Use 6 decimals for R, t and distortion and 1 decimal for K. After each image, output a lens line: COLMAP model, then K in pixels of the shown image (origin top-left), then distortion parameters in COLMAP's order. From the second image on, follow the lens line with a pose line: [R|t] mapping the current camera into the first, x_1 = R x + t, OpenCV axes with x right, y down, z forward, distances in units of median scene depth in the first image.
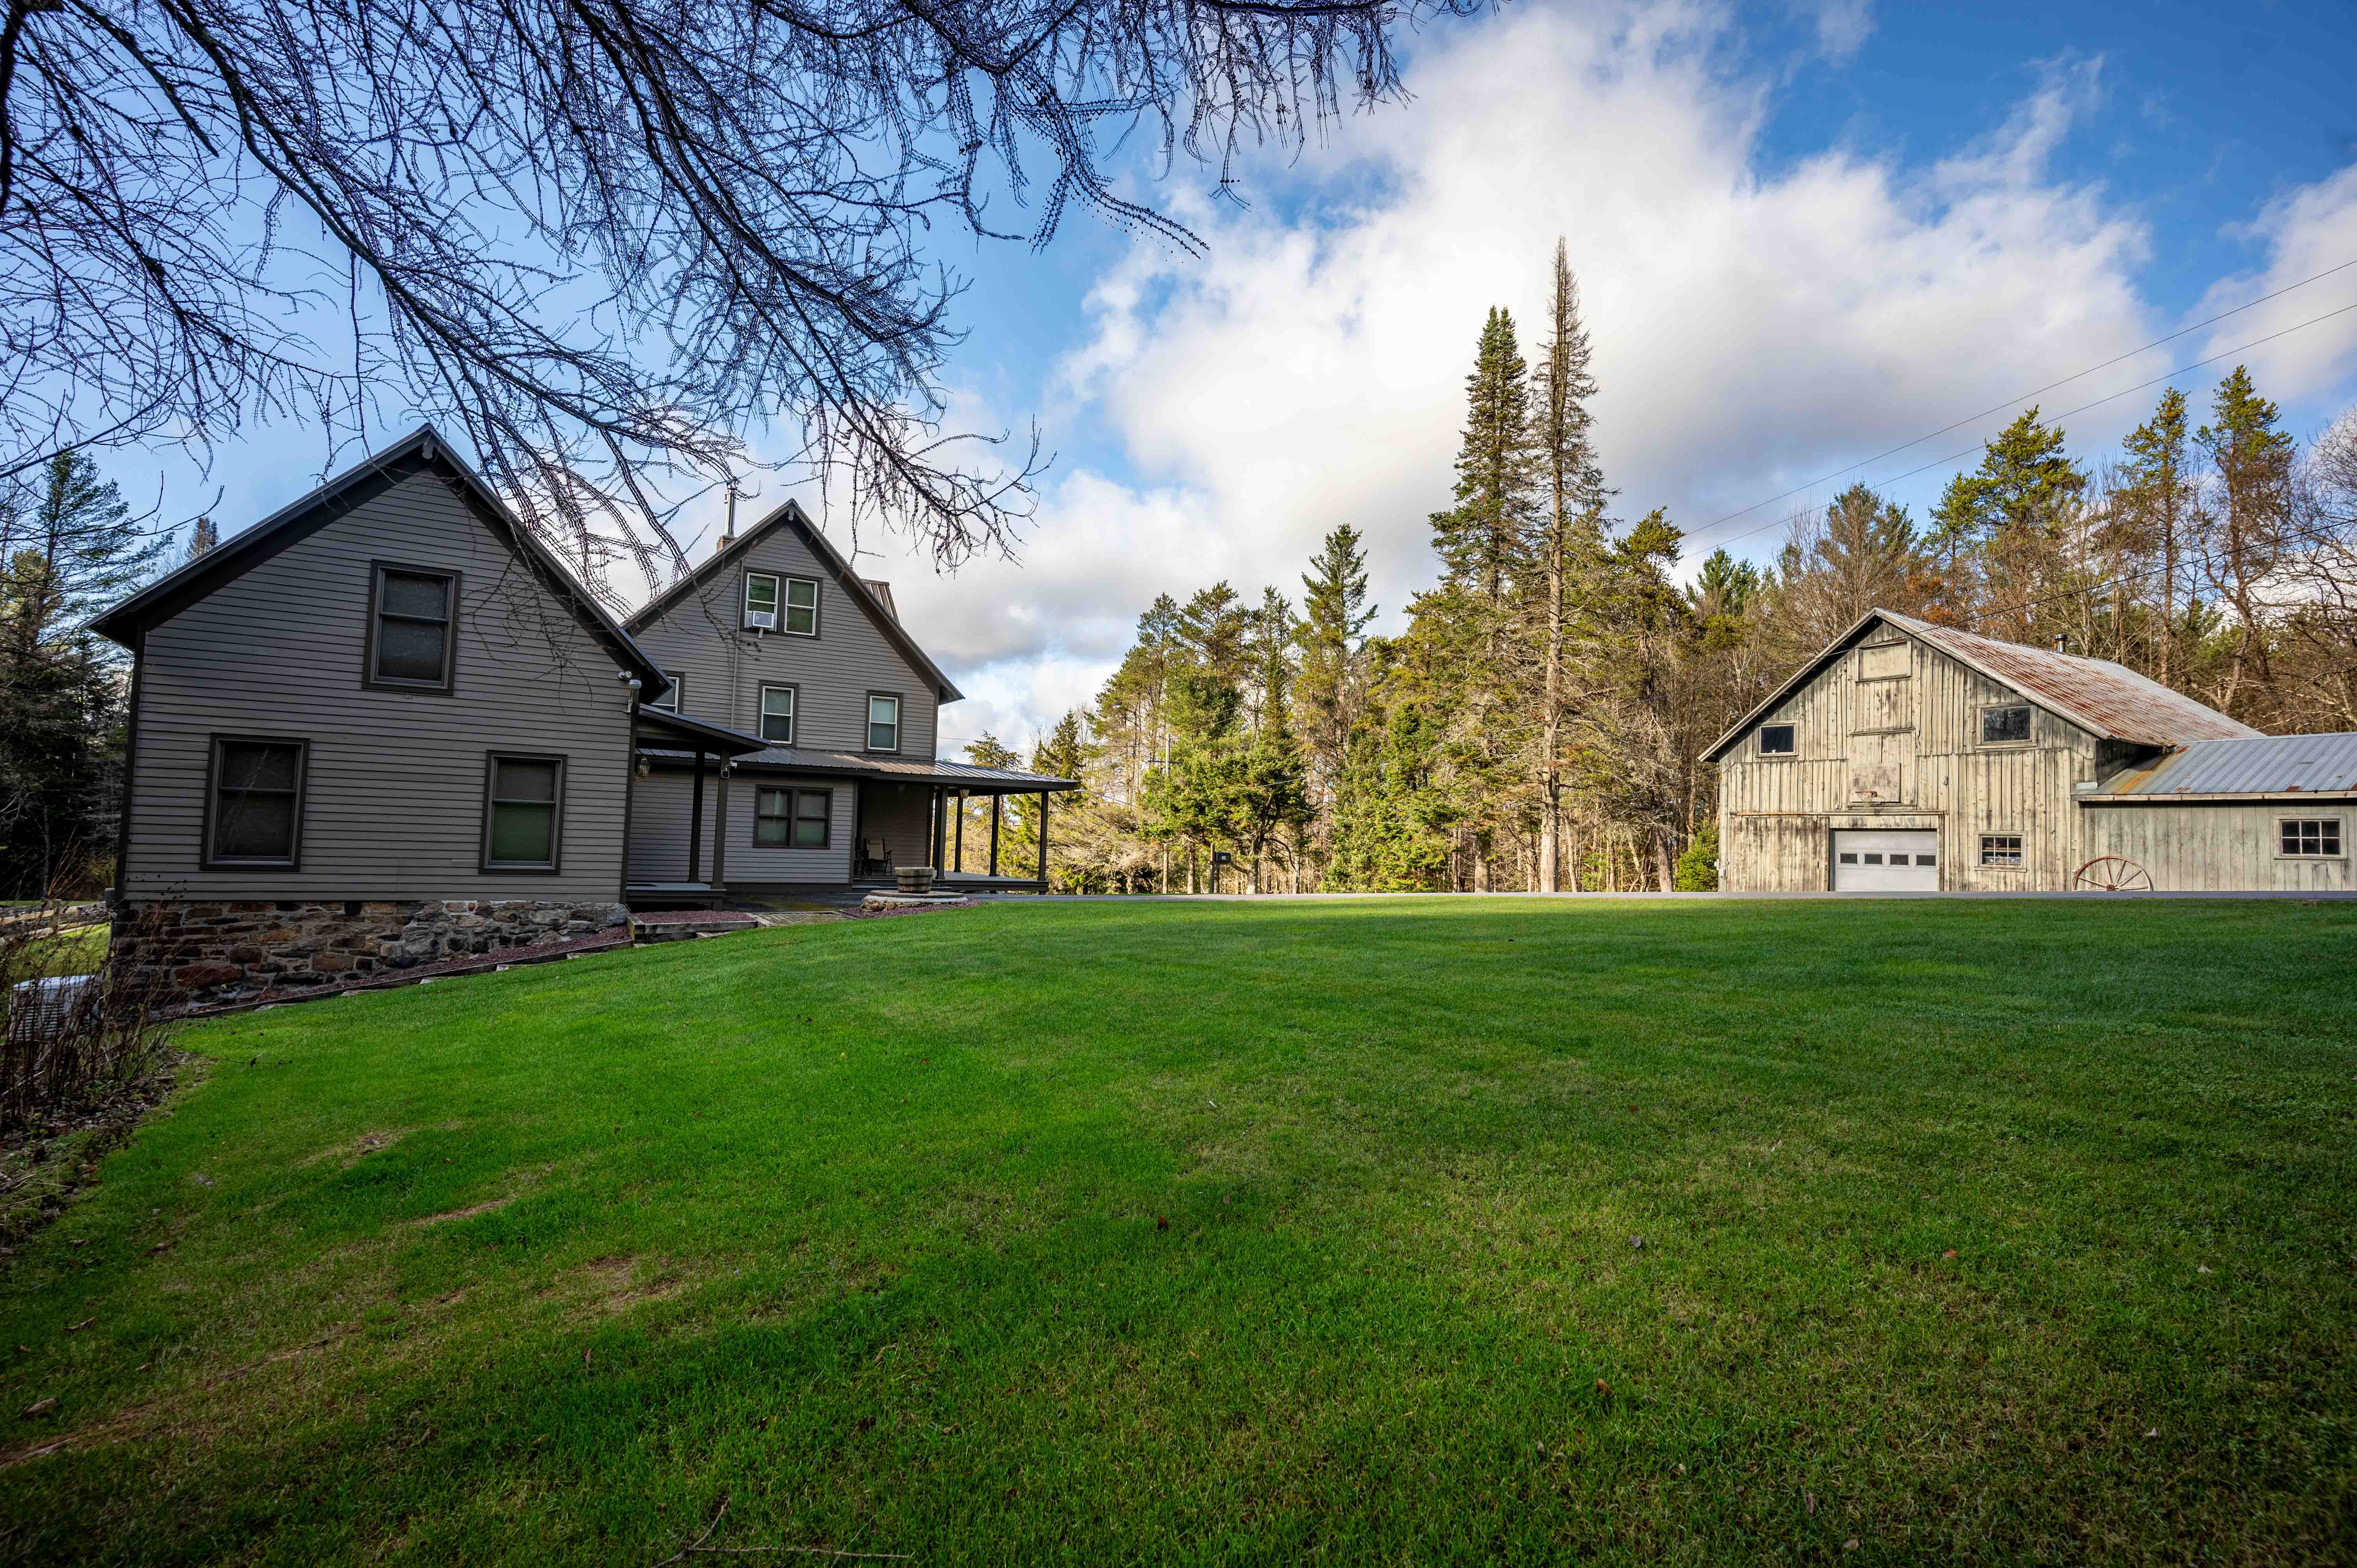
lens RADIAL K [[1140.4, 0, 1177.7], [0, 1140.4, 796.5], [0, 0, 1]] dist [-0.001237, 0.001621]
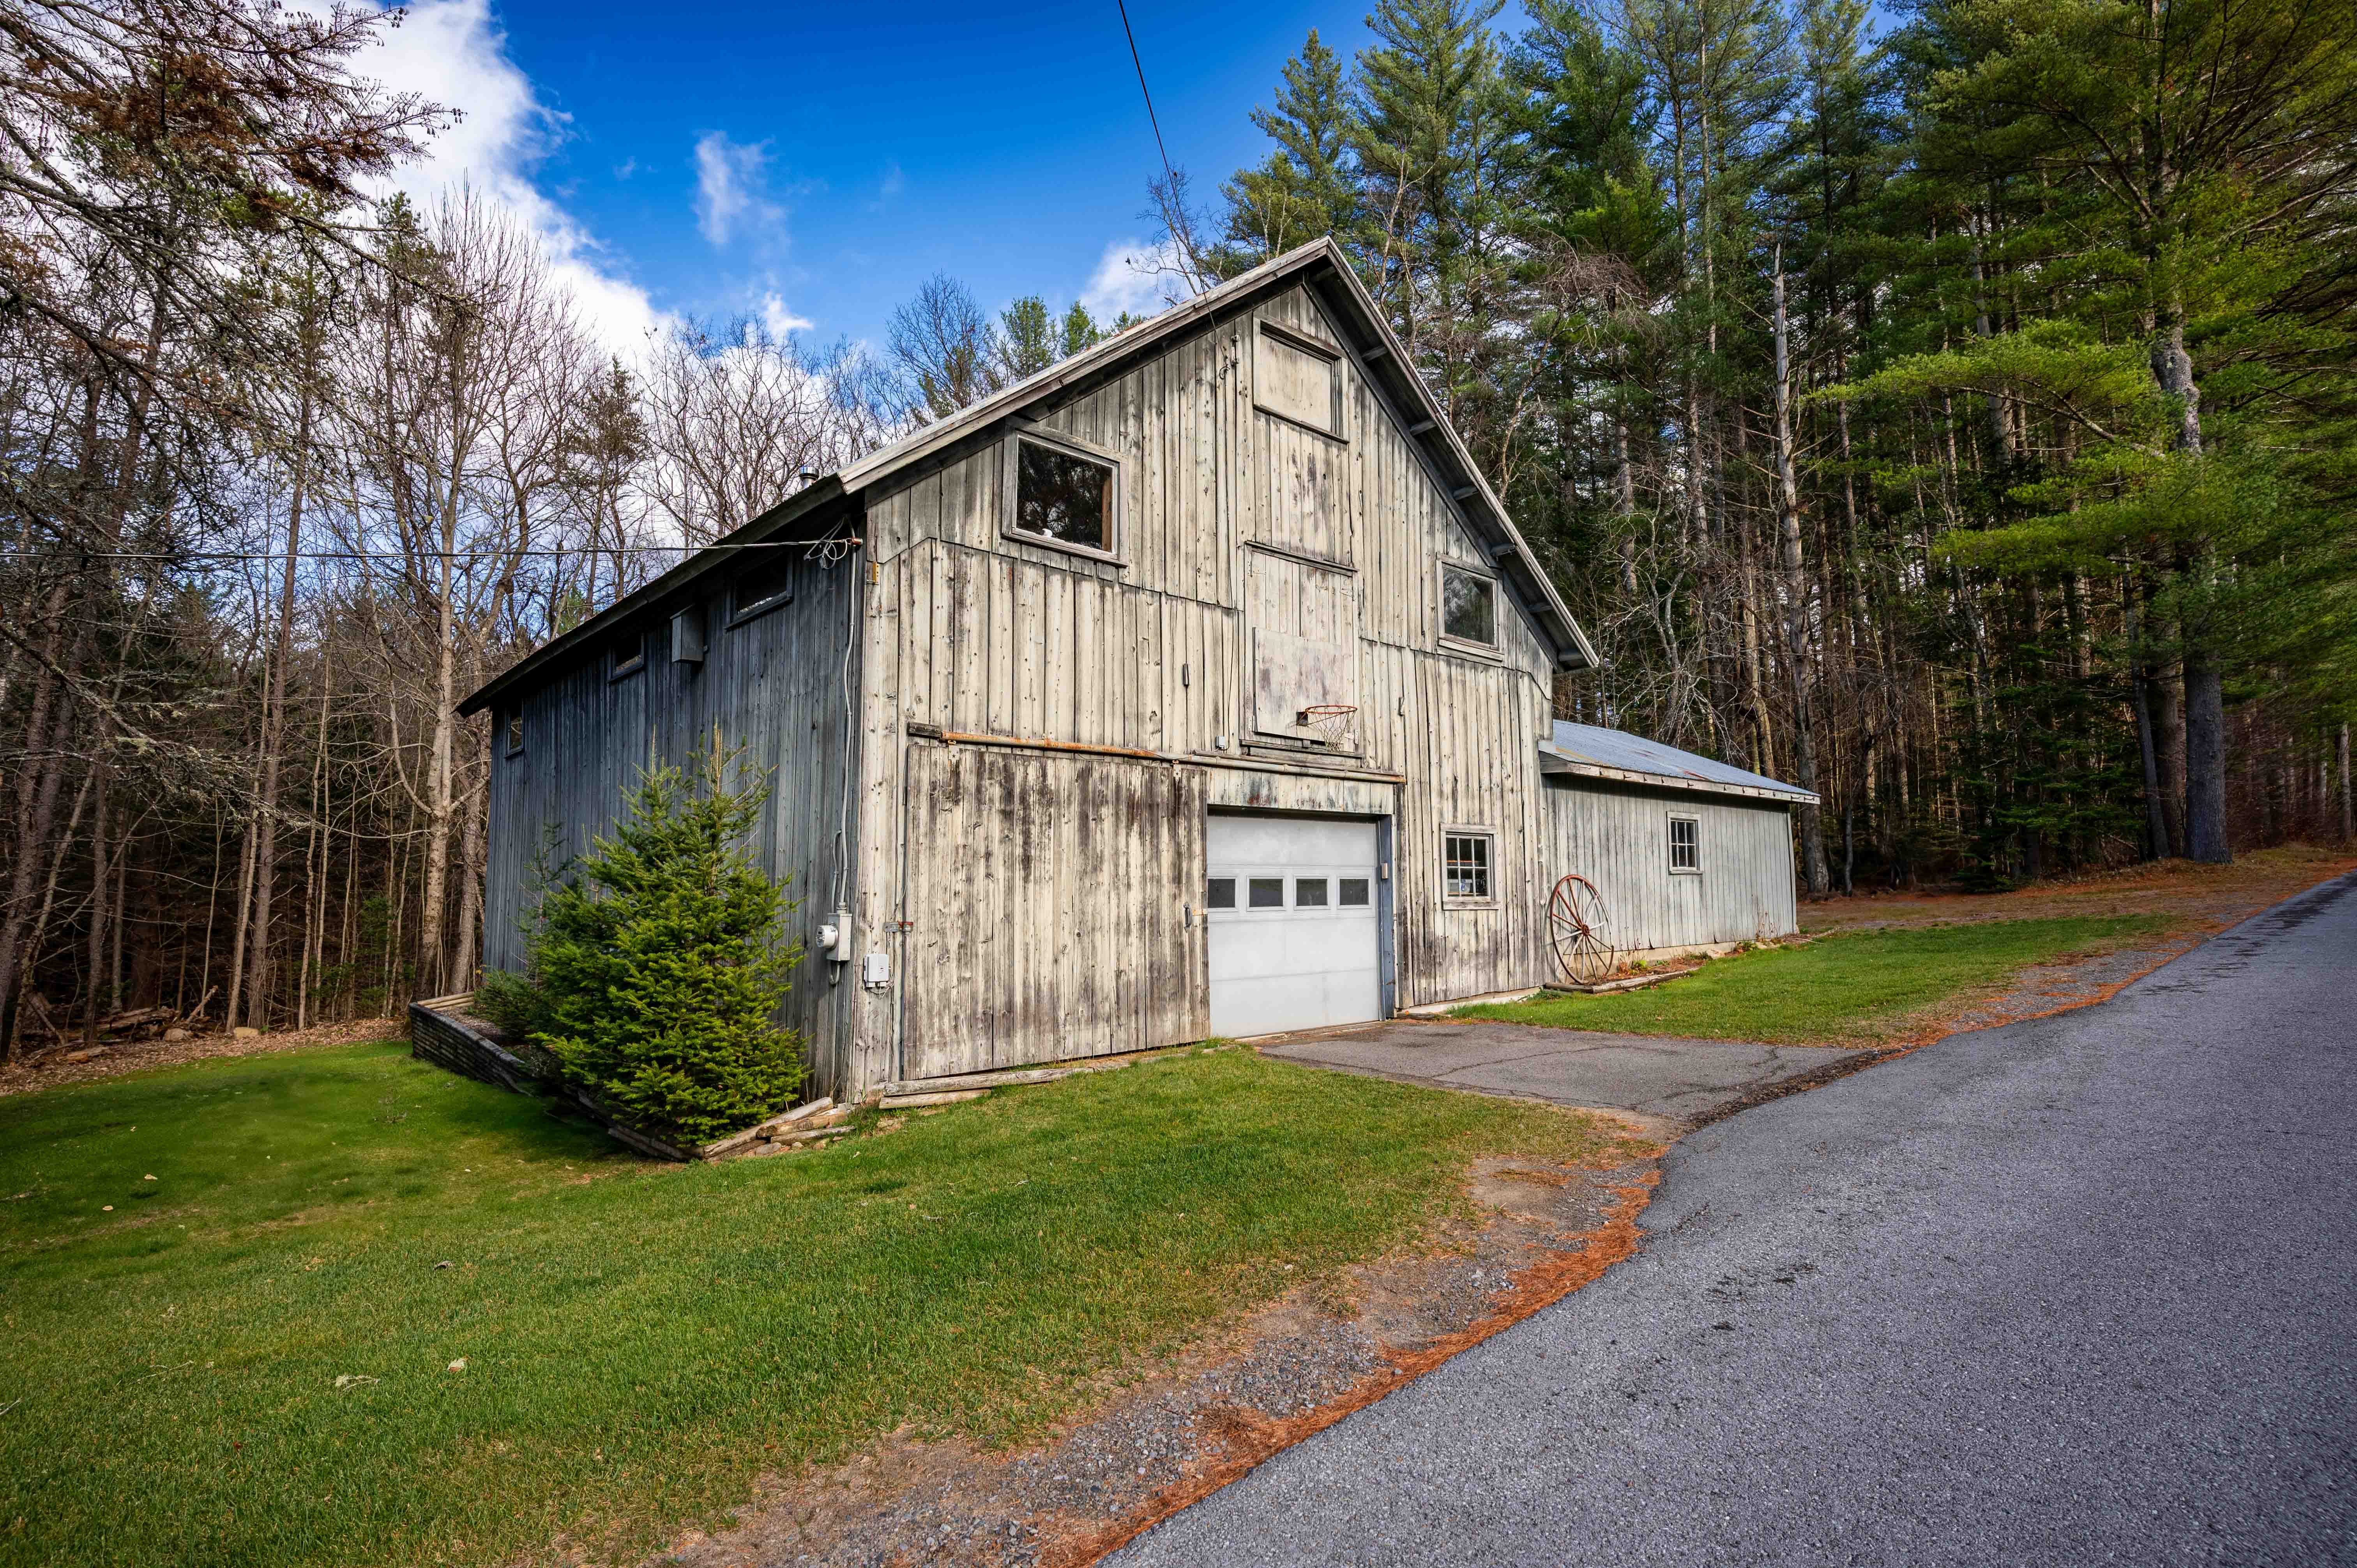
lens RADIAL K [[1140.4, 0, 1177.7], [0, 1140.4, 796.5], [0, 0, 1]] dist [-0.001237, 0.001621]
pose [[-0.170747, 0.046893, 0.984198, 0.258304], [-0.044320, 0.997490, -0.055216, 0.046940], [-0.984318, -0.053047, -0.168241, 1.127946]]
